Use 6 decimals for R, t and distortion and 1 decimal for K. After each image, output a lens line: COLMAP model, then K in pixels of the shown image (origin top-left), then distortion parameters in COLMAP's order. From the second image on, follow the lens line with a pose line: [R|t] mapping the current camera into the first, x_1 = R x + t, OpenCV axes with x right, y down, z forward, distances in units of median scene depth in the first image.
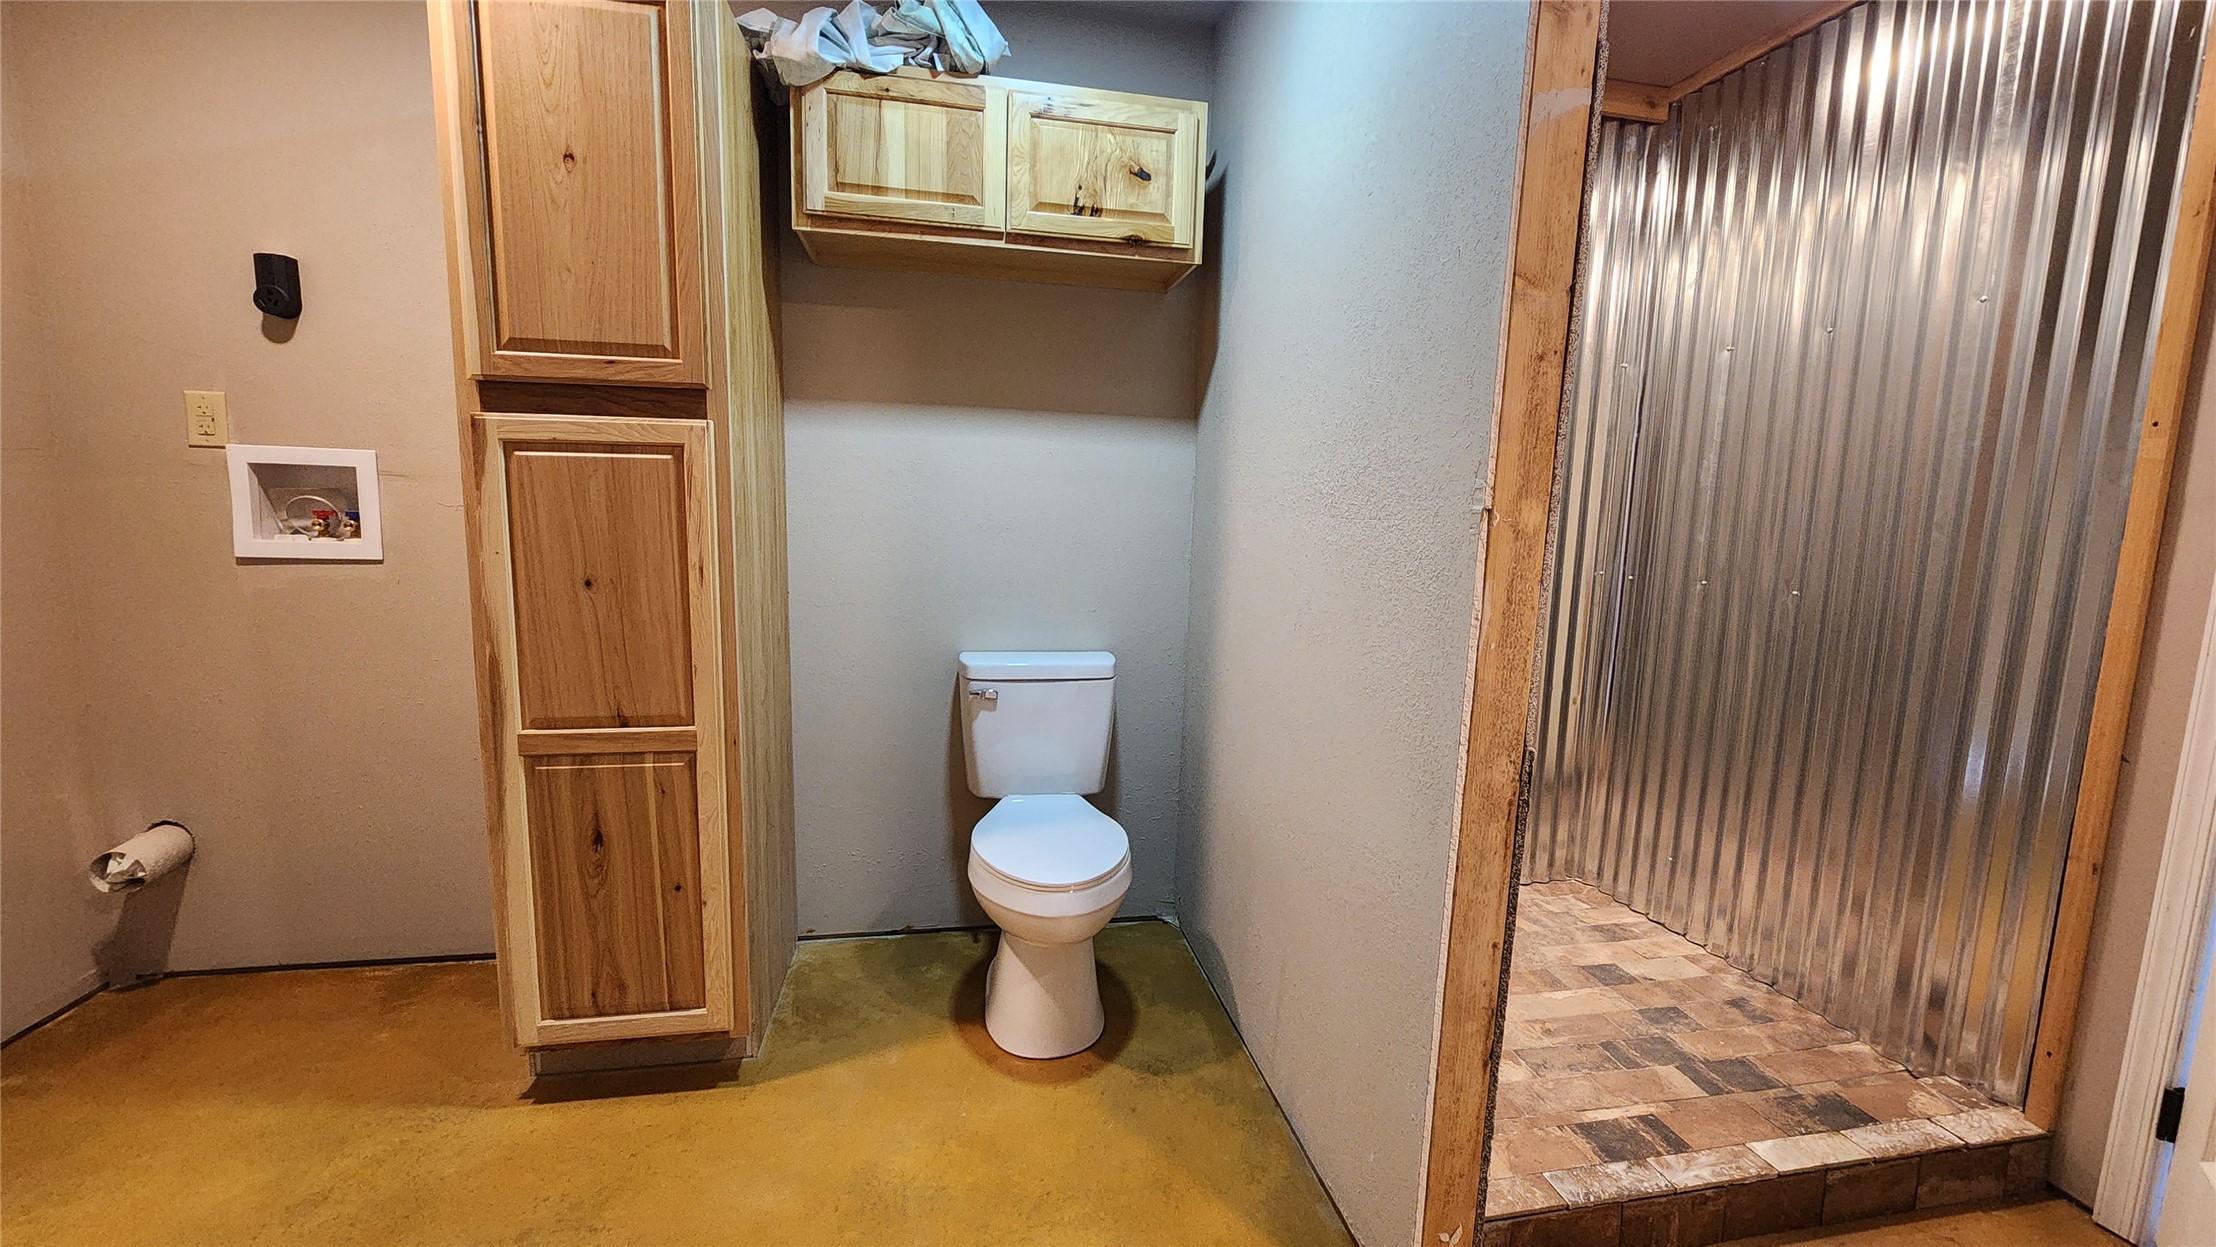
lens RADIAL K [[896.1, 0, 1115.6], [0, 896.1, 617.9], [0, 0, 1]] dist [-0.009548, 0.000901]
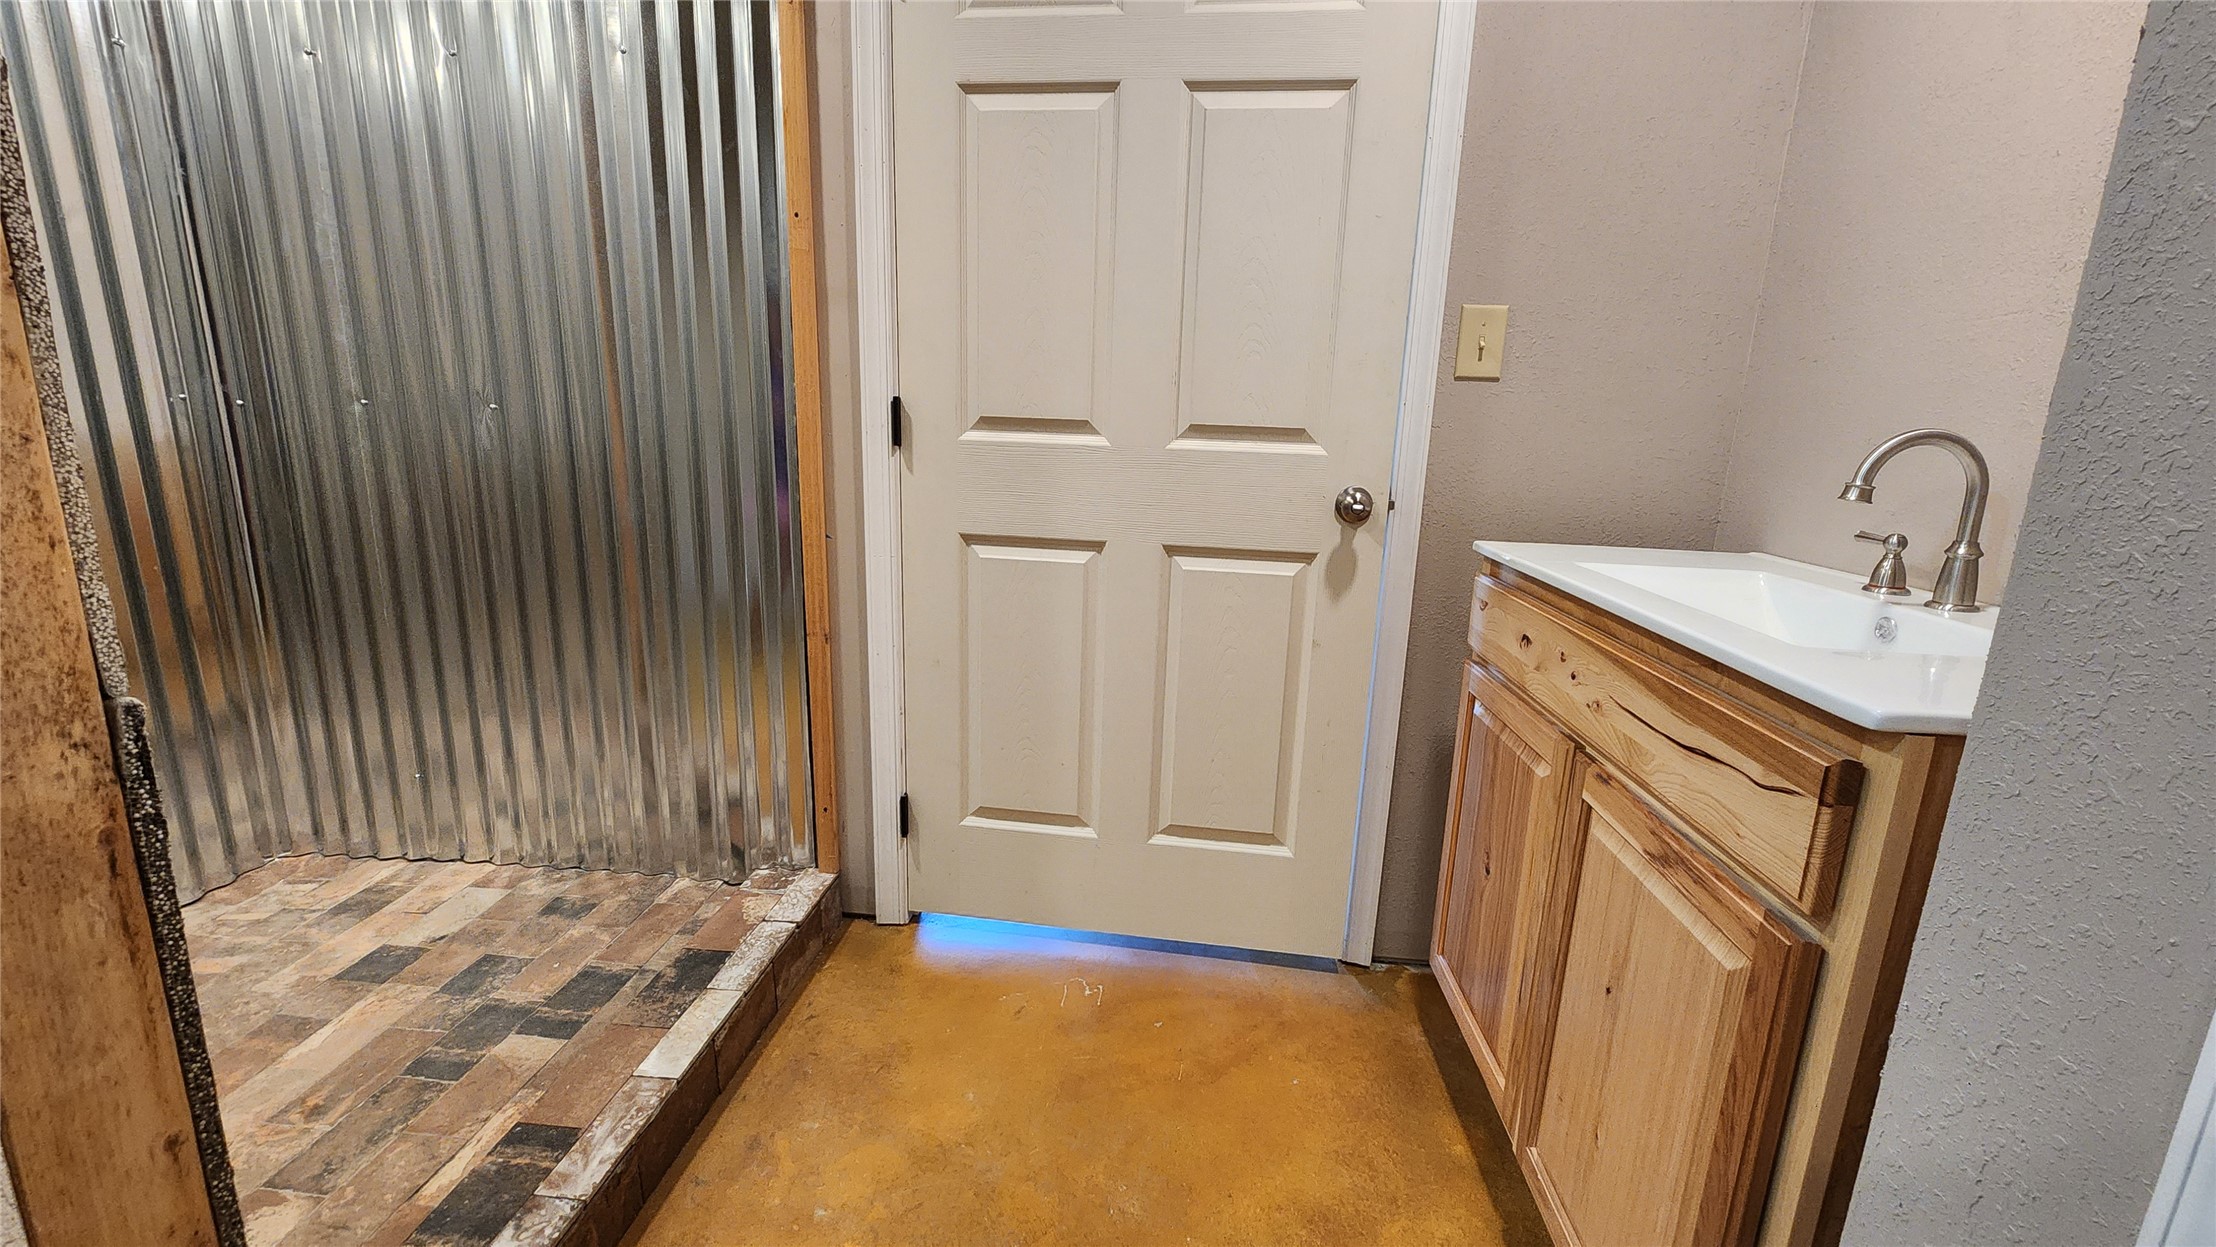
lens RADIAL K [[896.1, 0, 1115.6], [0, 896.1, 617.9], [0, 0, 1]] dist [-0.009548, 0.000901]
pose [[0.263960, -0.236667, 0.935047, 0.126604], [0.090268, 0.971236, 0.220344, 0.035806], [-0.960300, 0.026243, 0.277731, 0.267279]]
